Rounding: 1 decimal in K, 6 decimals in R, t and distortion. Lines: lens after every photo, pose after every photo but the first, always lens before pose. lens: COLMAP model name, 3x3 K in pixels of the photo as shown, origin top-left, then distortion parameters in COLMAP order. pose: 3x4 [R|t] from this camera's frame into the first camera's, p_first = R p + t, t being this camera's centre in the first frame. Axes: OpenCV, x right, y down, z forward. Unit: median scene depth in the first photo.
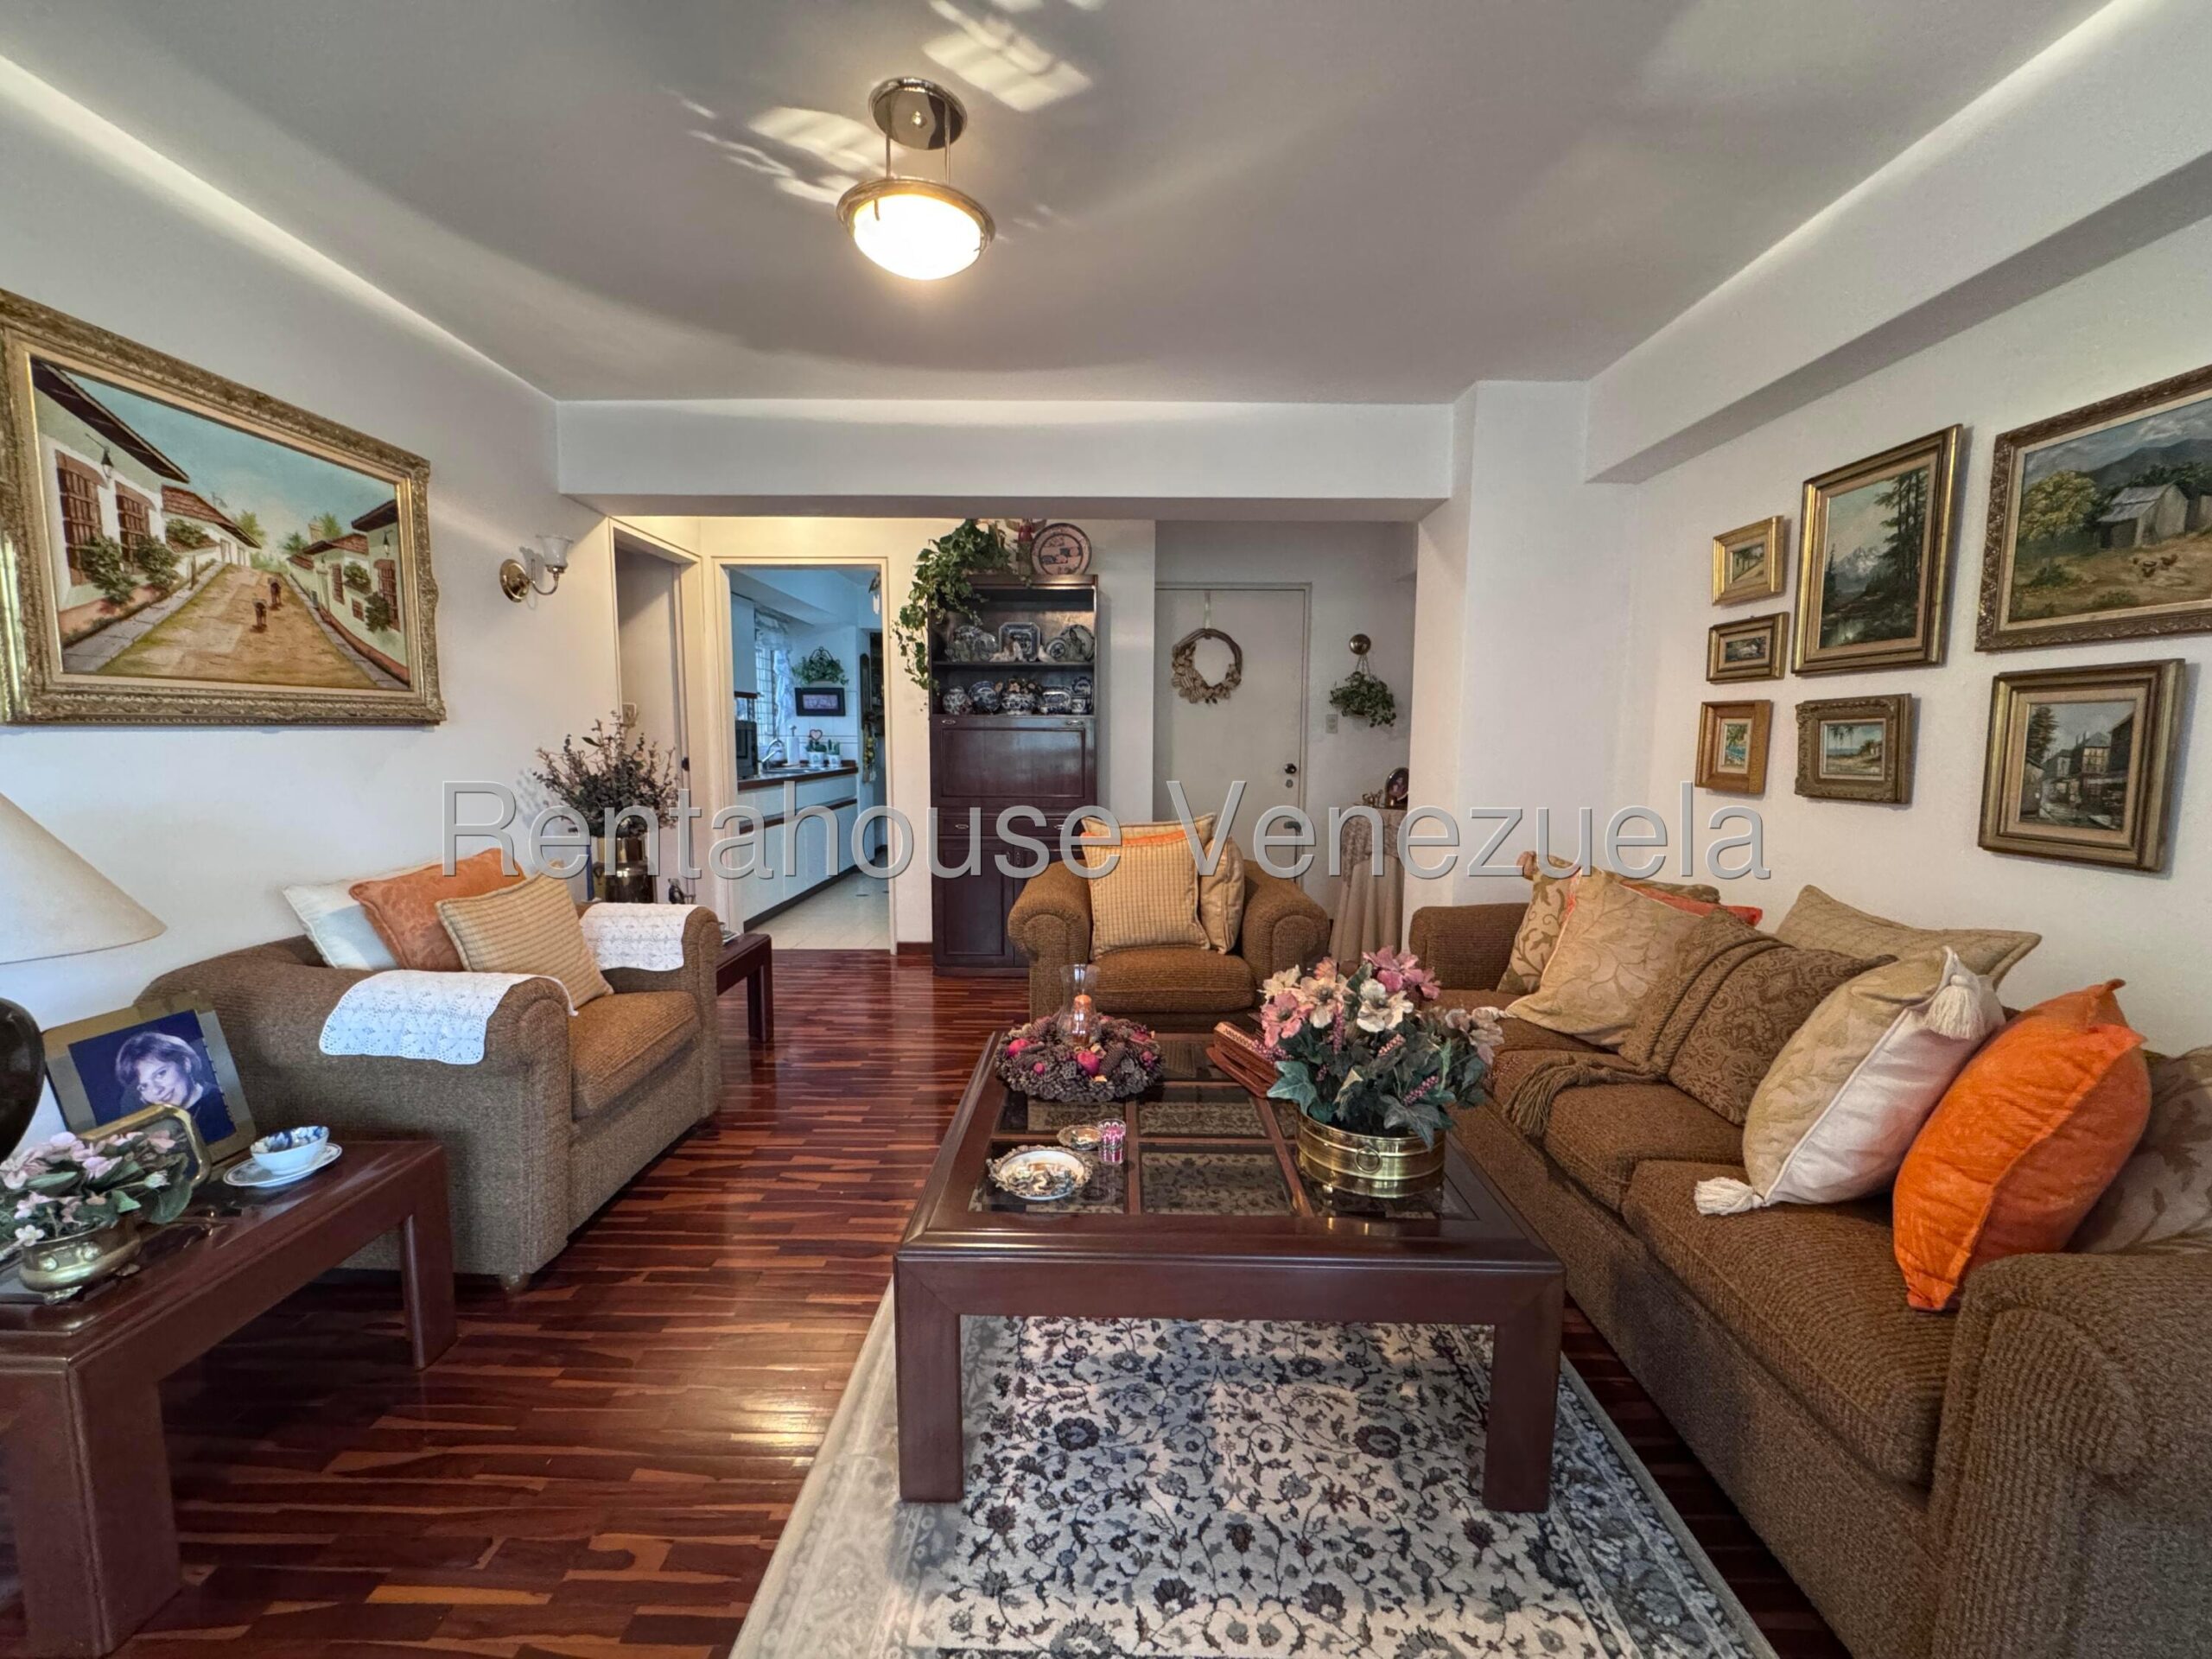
lens RADIAL K [[881.9, 0, 1106.4], [0, 881.9, 829.0], [0, 0, 1]] dist [0.000093, 0.000034]
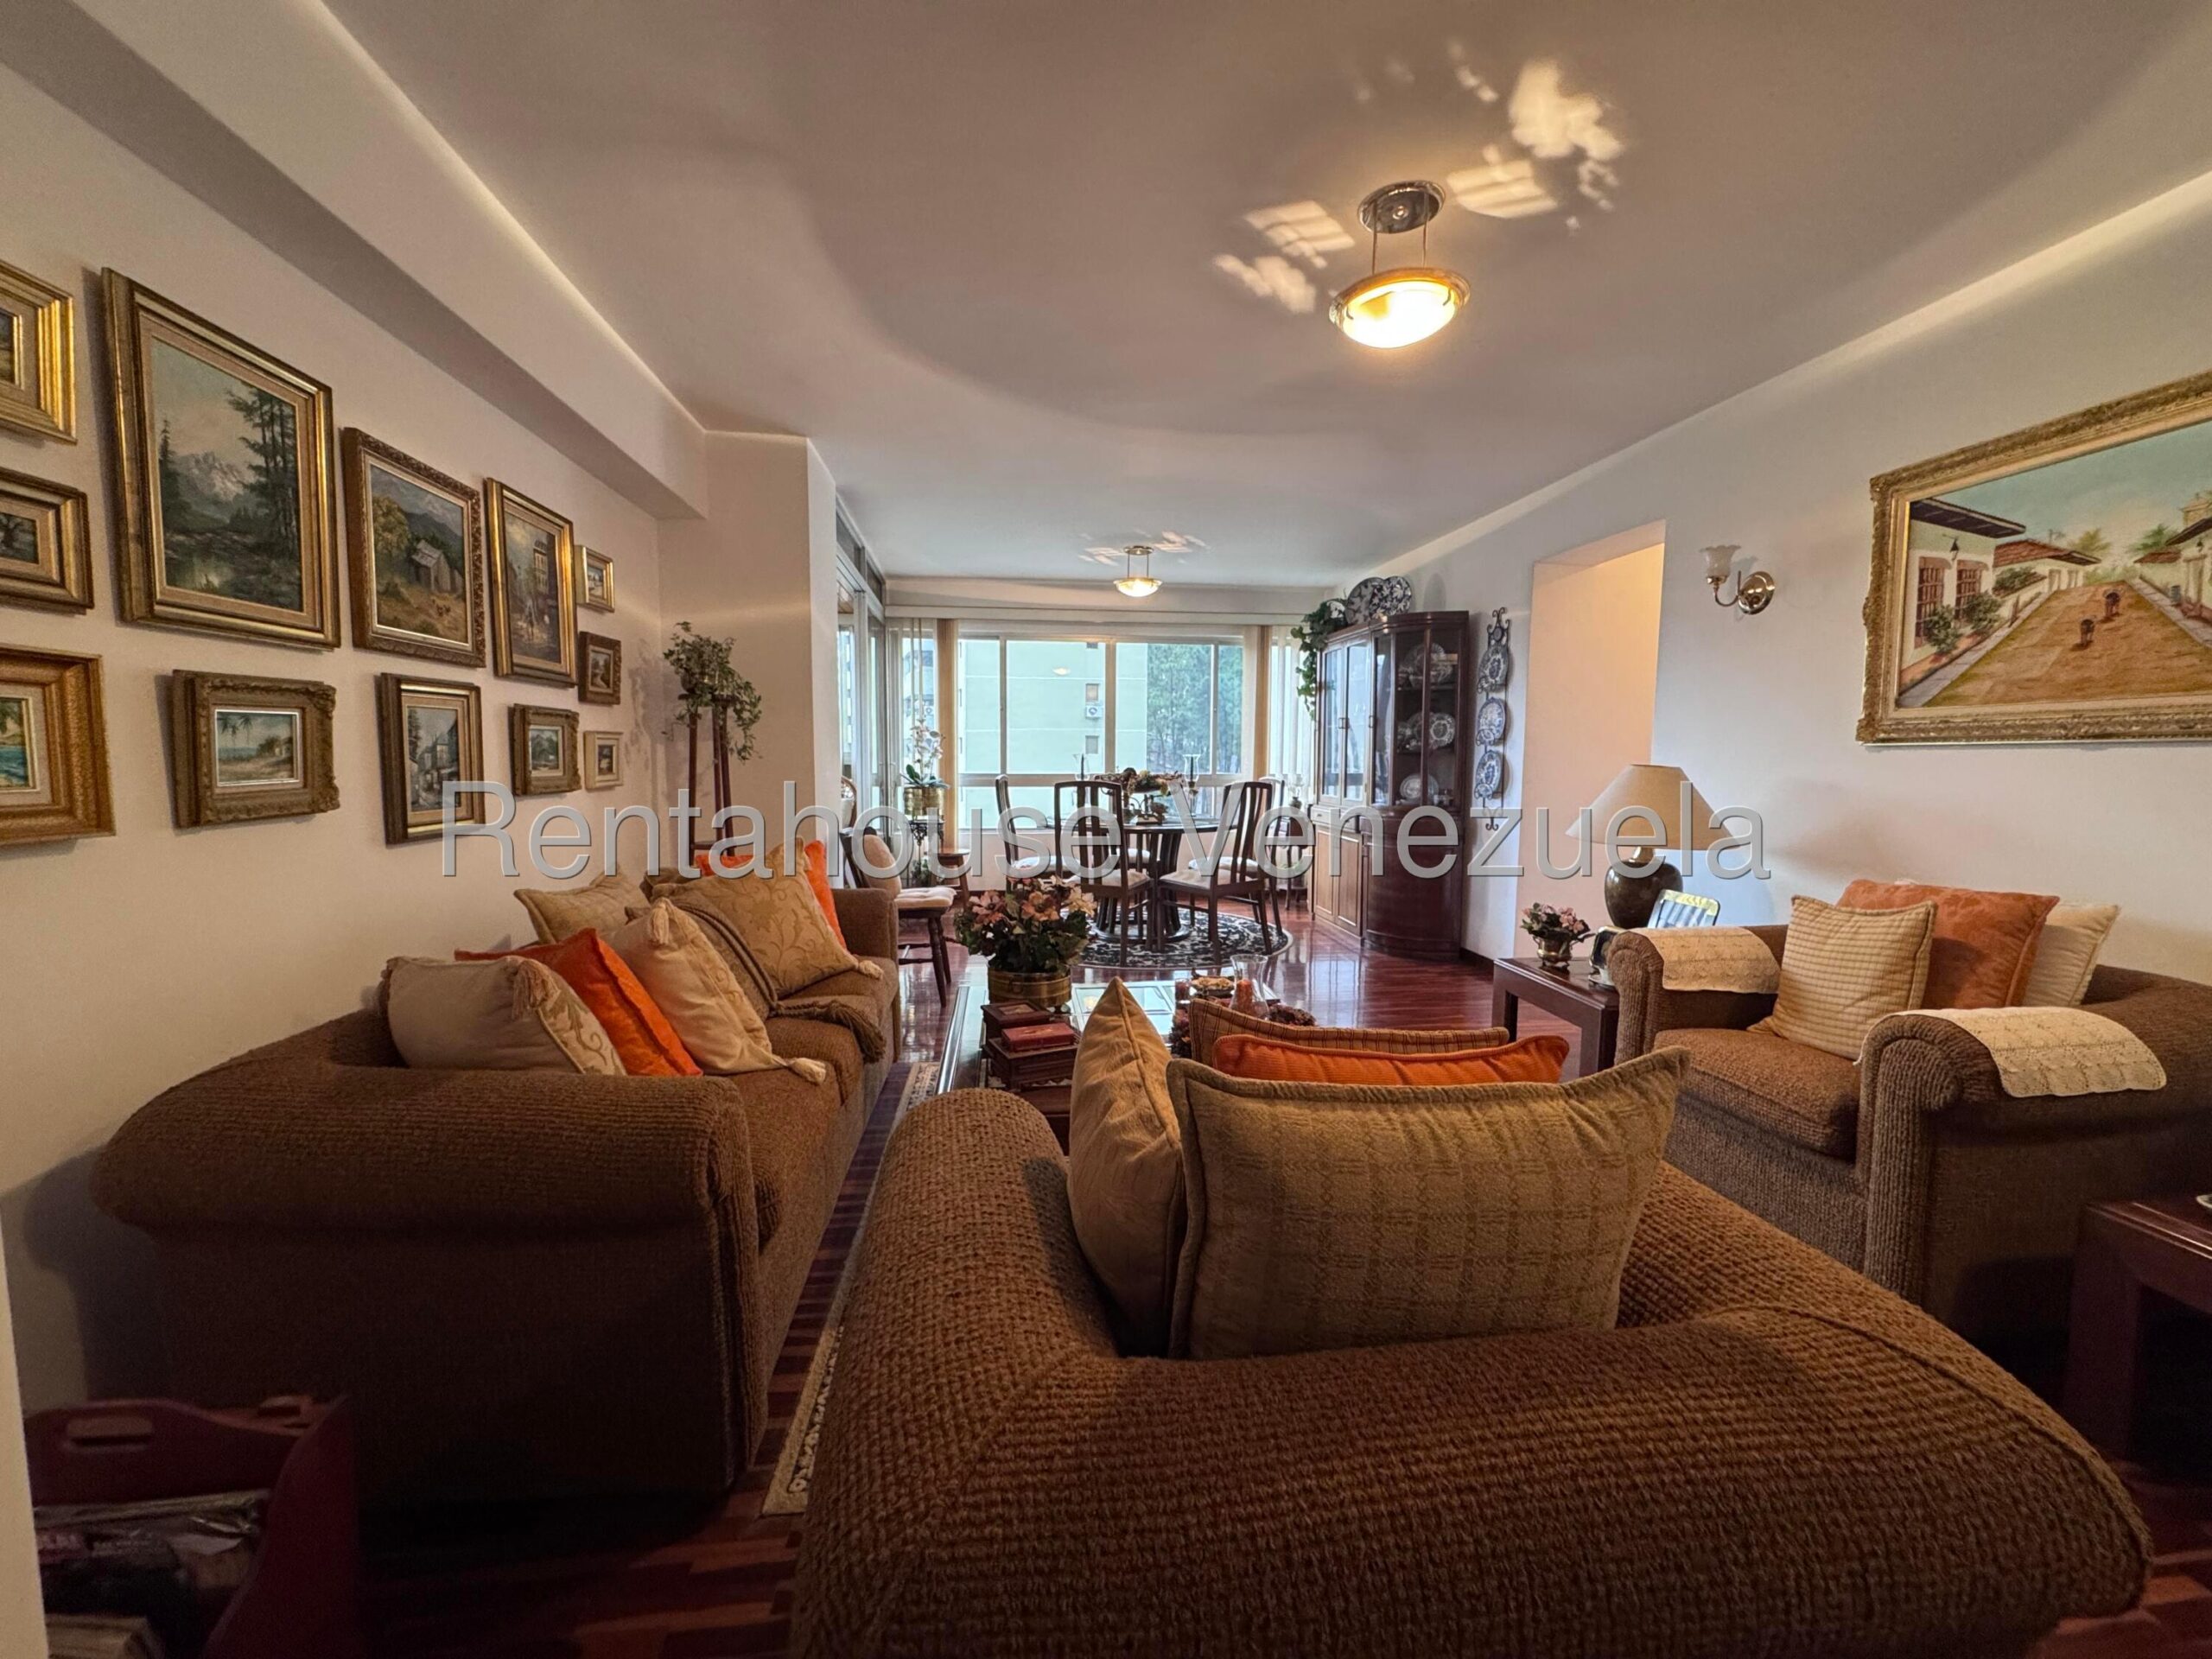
lens RADIAL K [[881.9, 0, 1106.1], [0, 881.9, 825.2], [0, 0, 1]] dist [0.000093, 0.000034]
pose [[-0.992260, -0.000199, -0.124176, 0.307831], [-0.023376, 0.982420, 0.185215, -0.218017], [0.121956, 0.186684, -0.974821, 2.195557]]
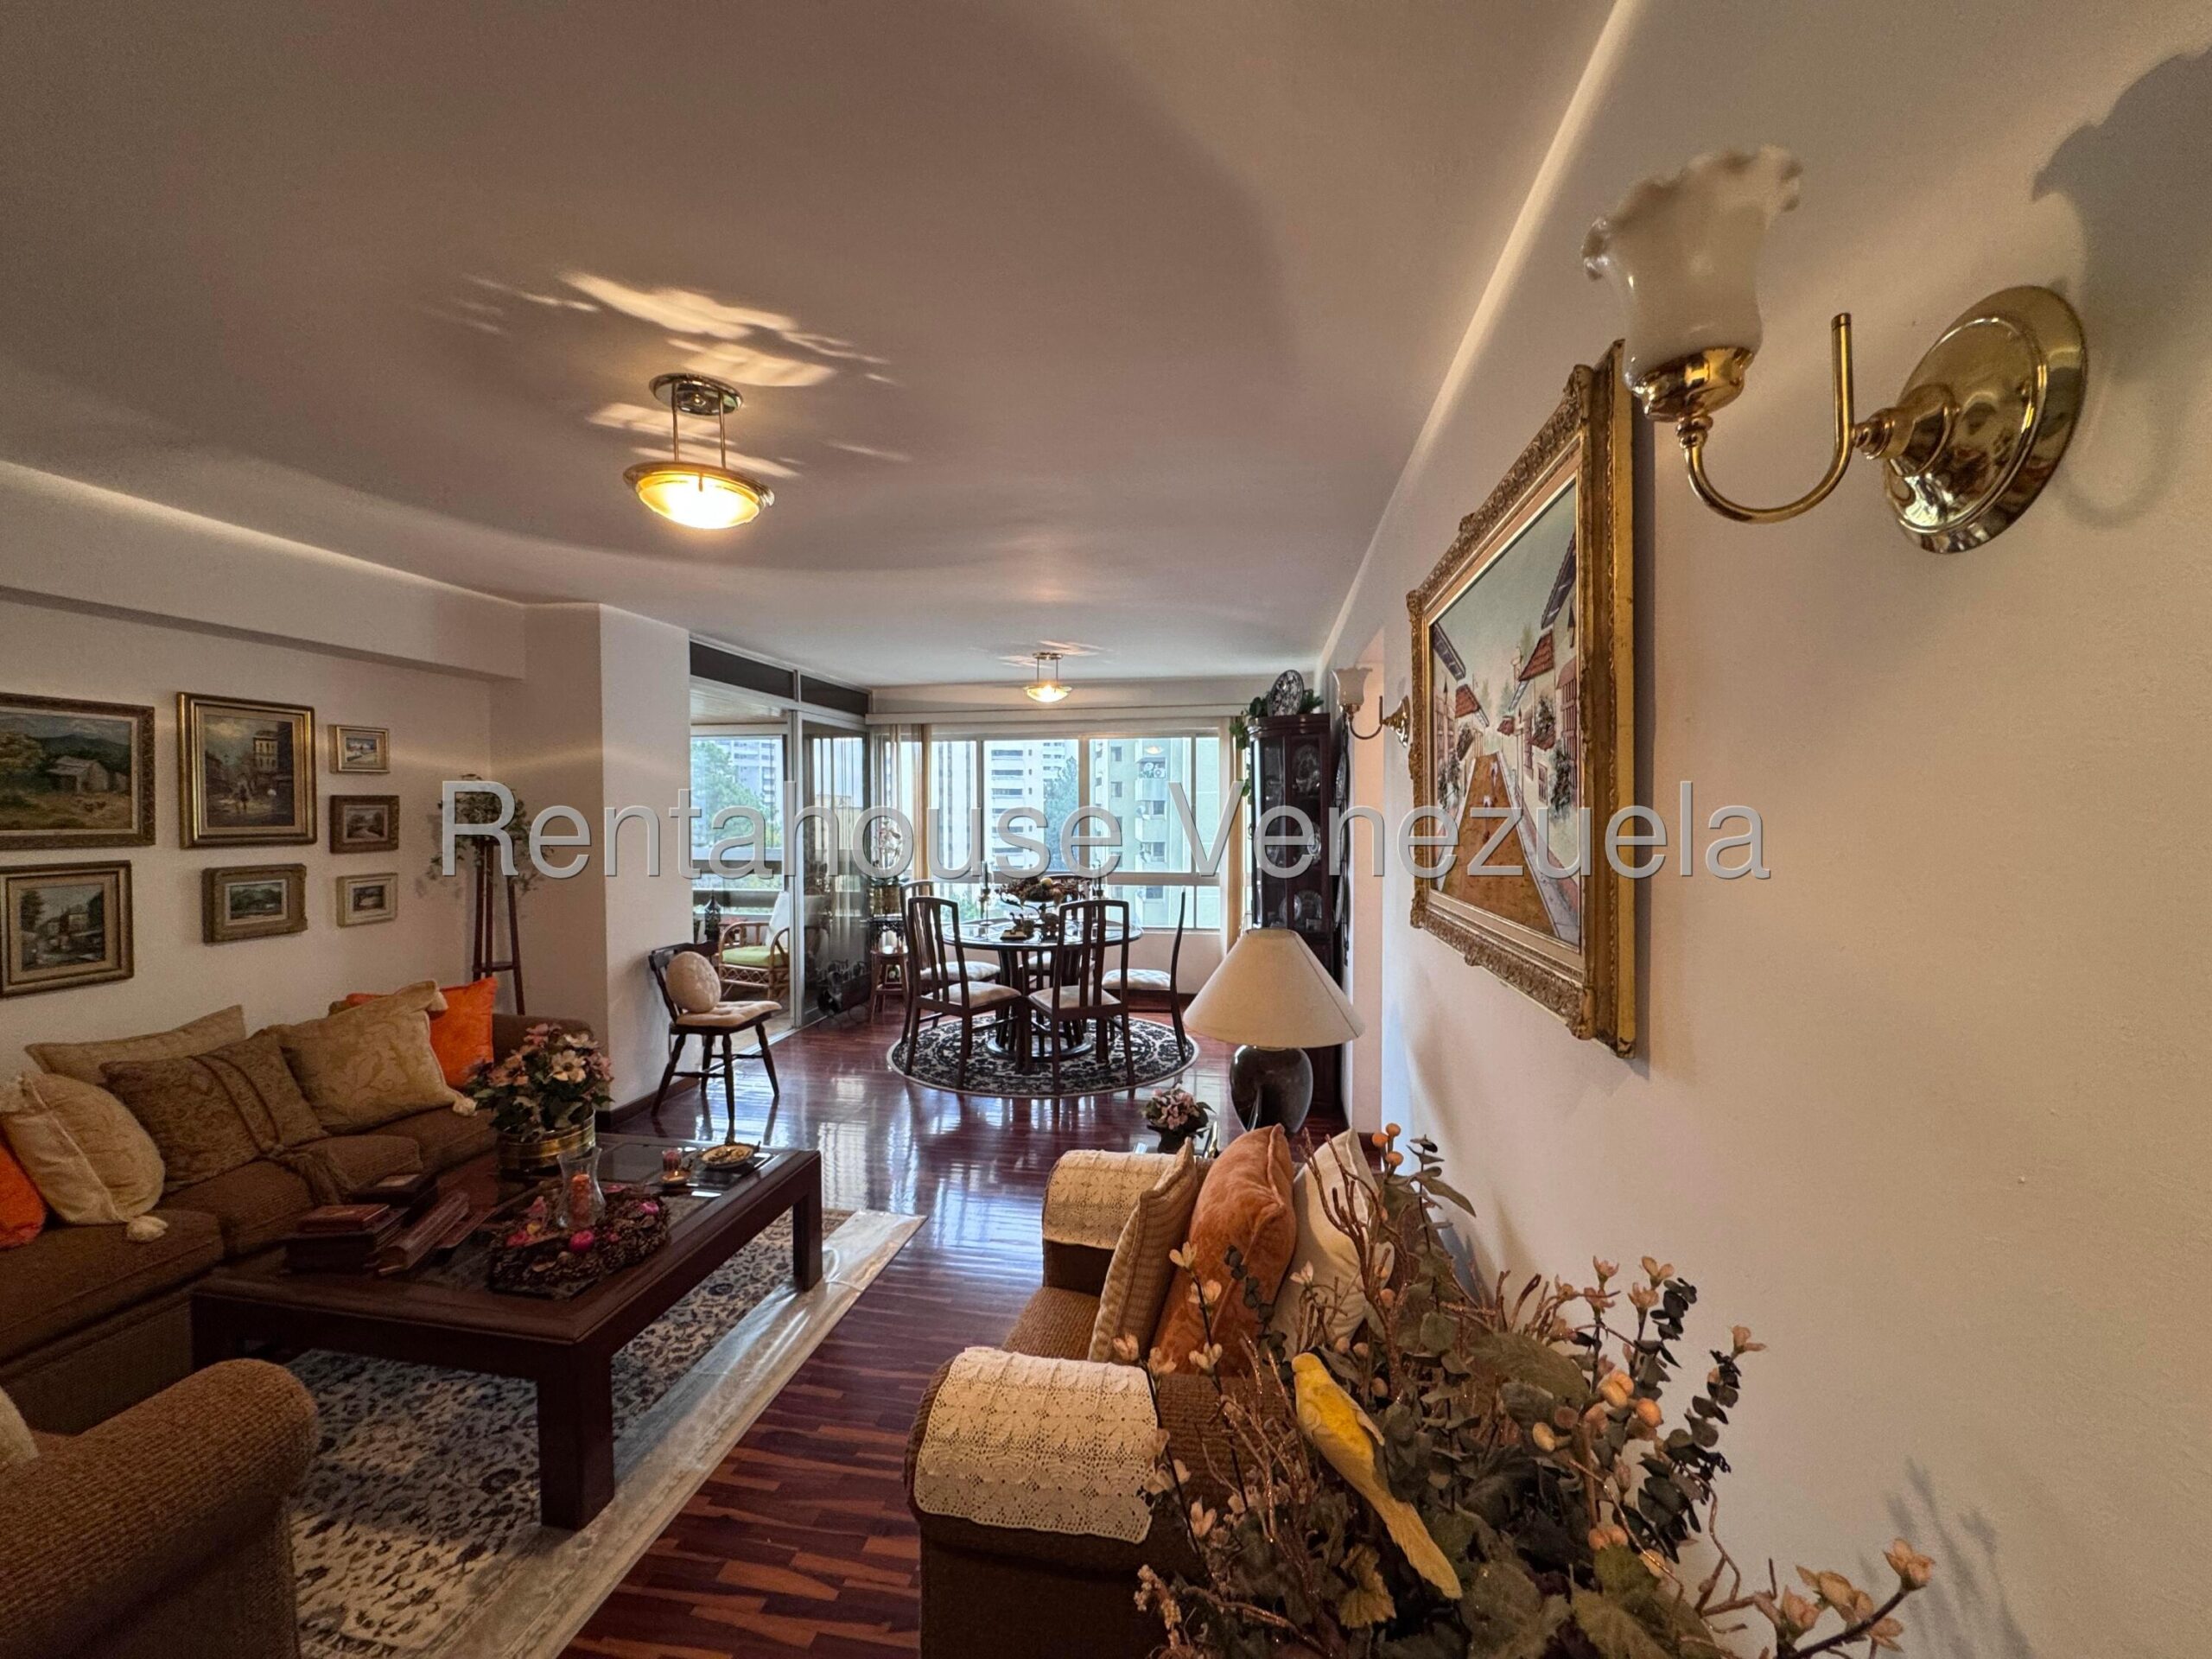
lens RADIAL K [[881.9, 0, 1101.1], [0, 881.9, 828.2], [0, 0, 1]] dist [0.000093, 0.000034]
pose [[-0.984815, -0.006619, 0.173478, -0.910131], [0.015827, 0.991689, 0.127683, -0.389568], [-0.172881, 0.128489, -0.976526, 2.055875]]
